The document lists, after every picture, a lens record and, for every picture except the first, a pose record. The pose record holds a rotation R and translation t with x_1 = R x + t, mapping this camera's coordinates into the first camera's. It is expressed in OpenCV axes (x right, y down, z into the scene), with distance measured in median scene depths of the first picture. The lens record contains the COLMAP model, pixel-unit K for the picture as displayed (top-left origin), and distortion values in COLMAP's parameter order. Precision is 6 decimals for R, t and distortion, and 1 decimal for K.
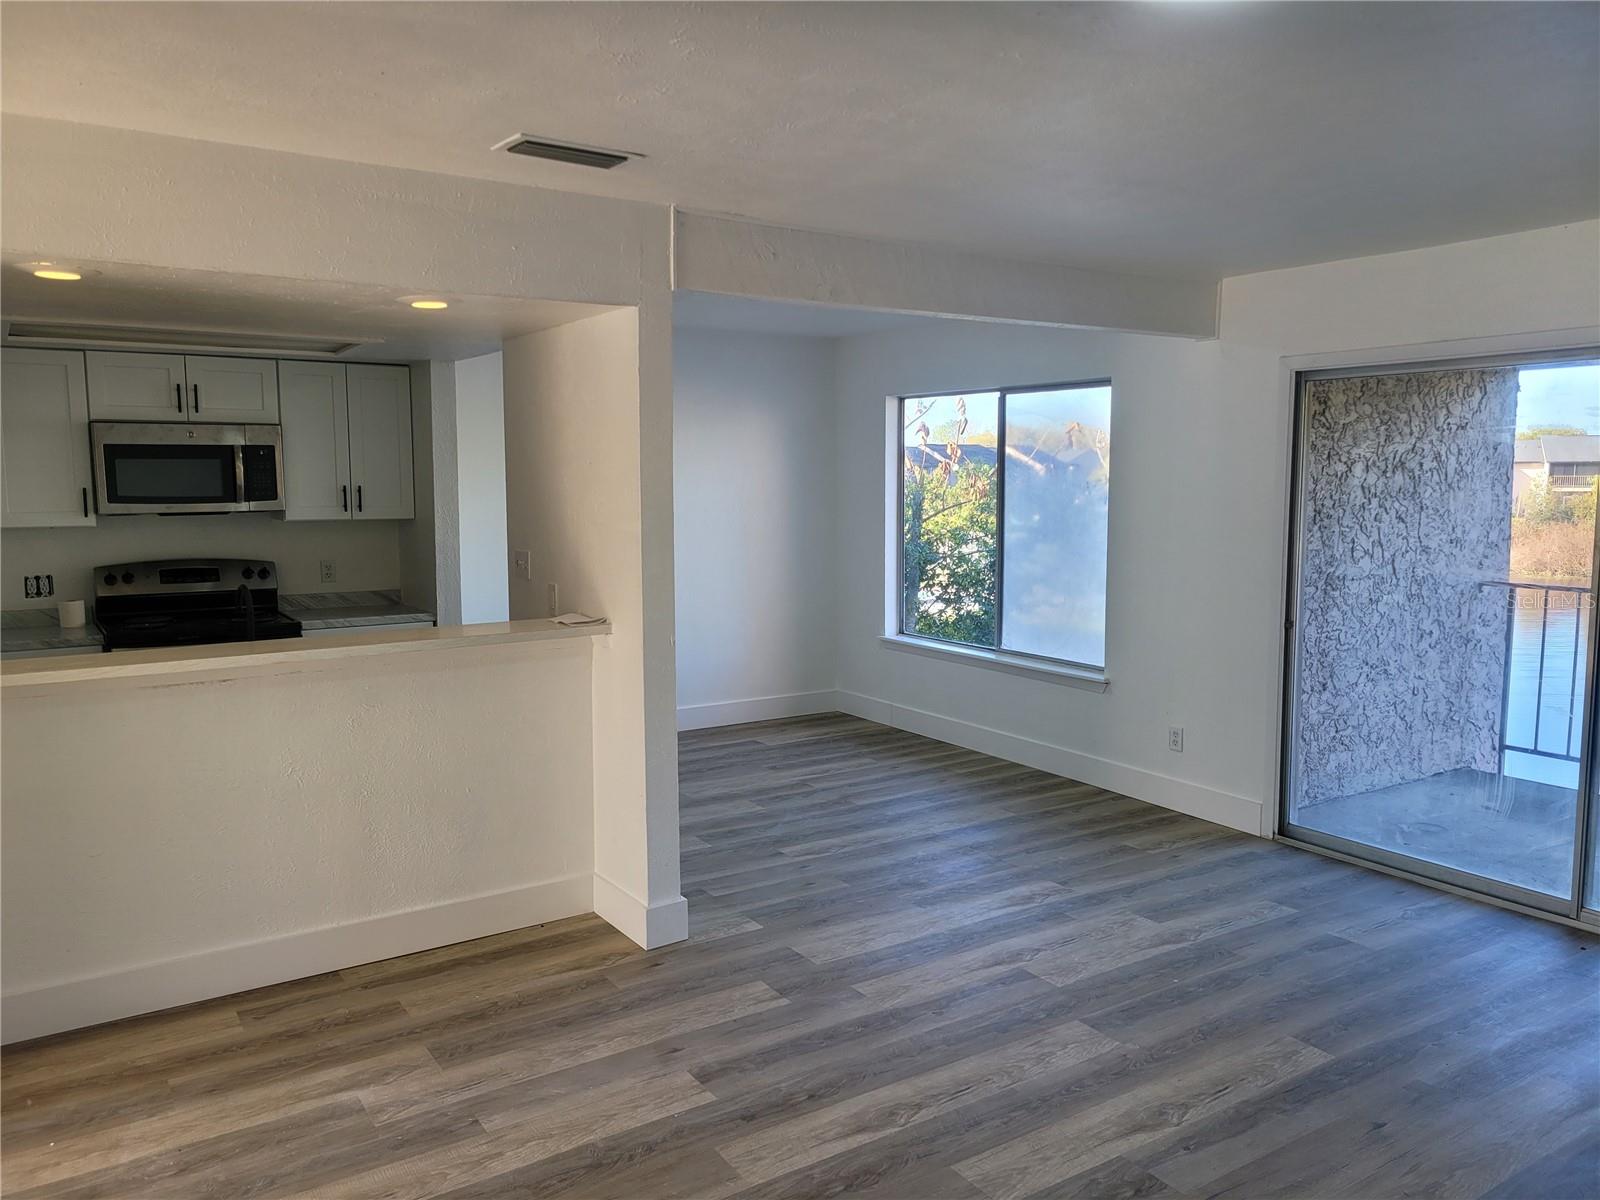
lens RADIAL K [[1200.2, 0, 796.4], [0, 1200.2, 596.0], [0, 0, 1]] dist [0.058439, -0.032871]
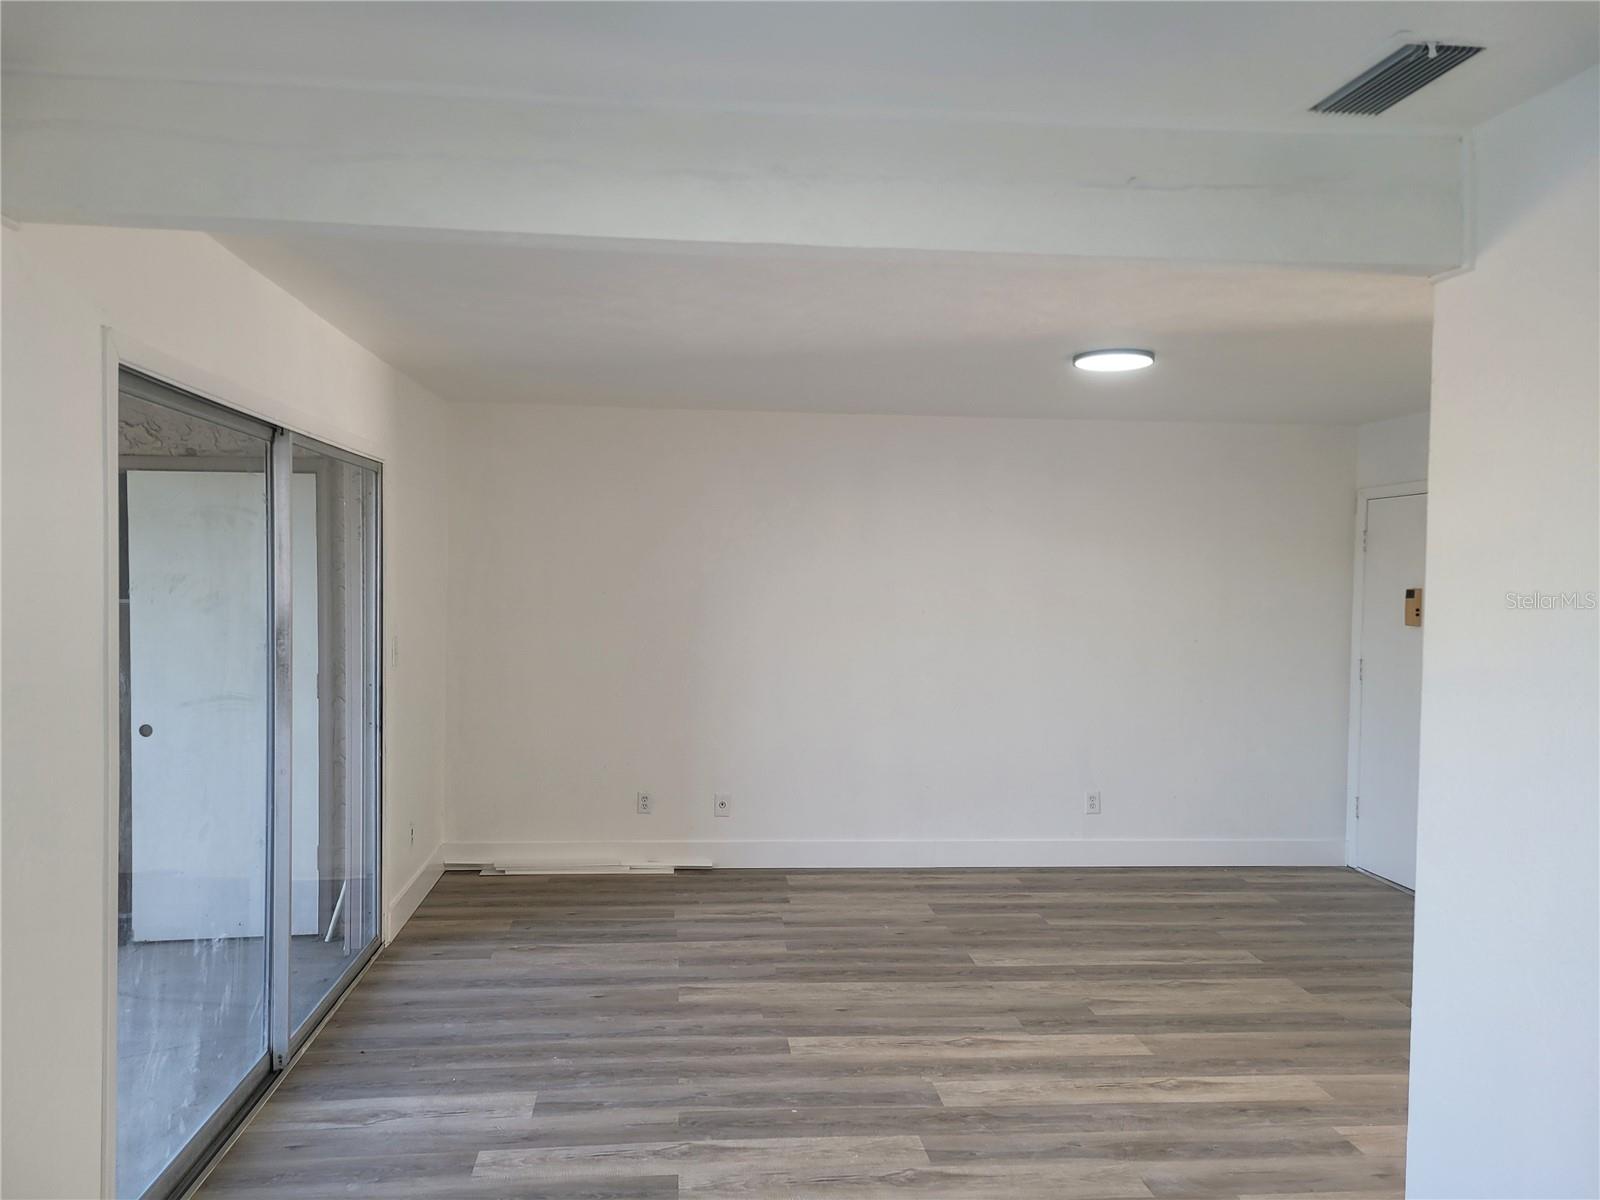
lens RADIAL K [[1200.2, 0, 794.7], [0, 1200.2, 628.9], [0, 0, 1]] dist [0.058439, -0.032871]
pose [[-0.886934, -0.030929, 0.460859, -0.070333], [0.033752, 0.990749, 0.131446, -0.114914], [-0.460661, 0.132139, -0.877685, 1.166086]]
